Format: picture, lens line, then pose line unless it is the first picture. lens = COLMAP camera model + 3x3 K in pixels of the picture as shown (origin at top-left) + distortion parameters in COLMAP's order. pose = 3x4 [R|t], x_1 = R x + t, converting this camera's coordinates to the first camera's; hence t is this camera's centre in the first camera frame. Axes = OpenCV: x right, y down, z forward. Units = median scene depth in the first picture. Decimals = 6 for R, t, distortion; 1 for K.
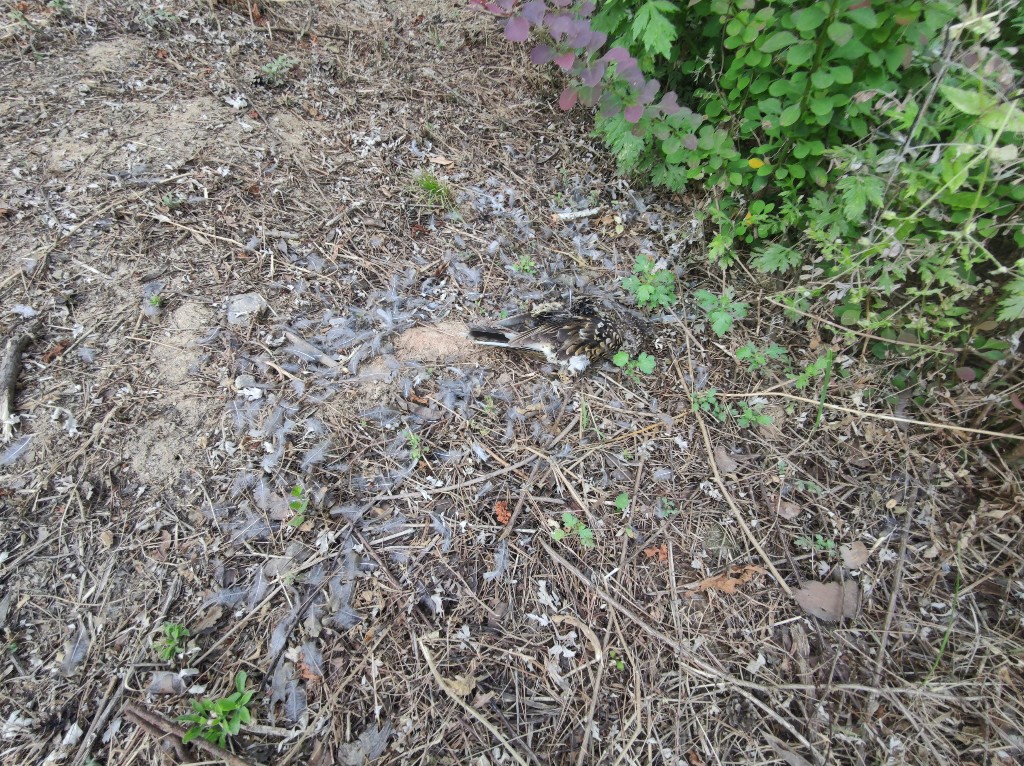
lens RADIAL K [[474.5, 0, 513.7], [0, 474.5, 381.3], [0, 0, 1]] dist [0.005362, 0.000591]
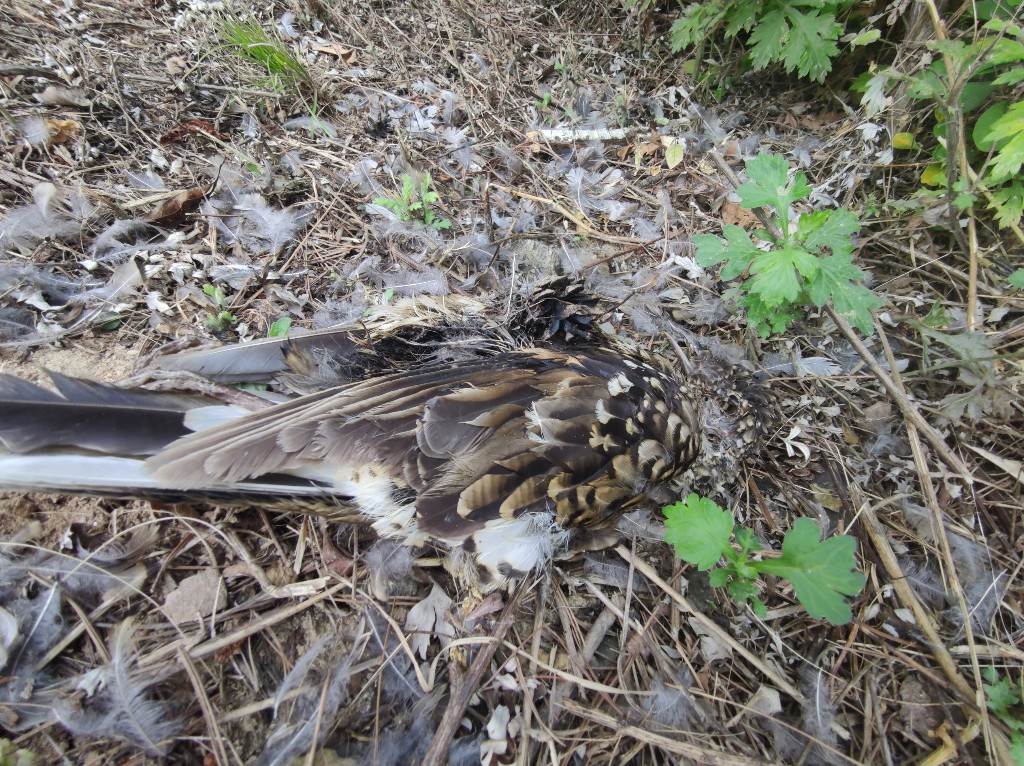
lens RADIAL K [[474.5, 0, 510.5], [0, 474.5, 385.0], [0, 0, 1]] dist [0.005362, 0.000591]
pose [[0.997404, 0.047363, -0.054235, 0.122527], [-0.050401, 0.997153, -0.056093, -0.090059], [0.051424, 0.058681, 0.996951, 0.656472]]
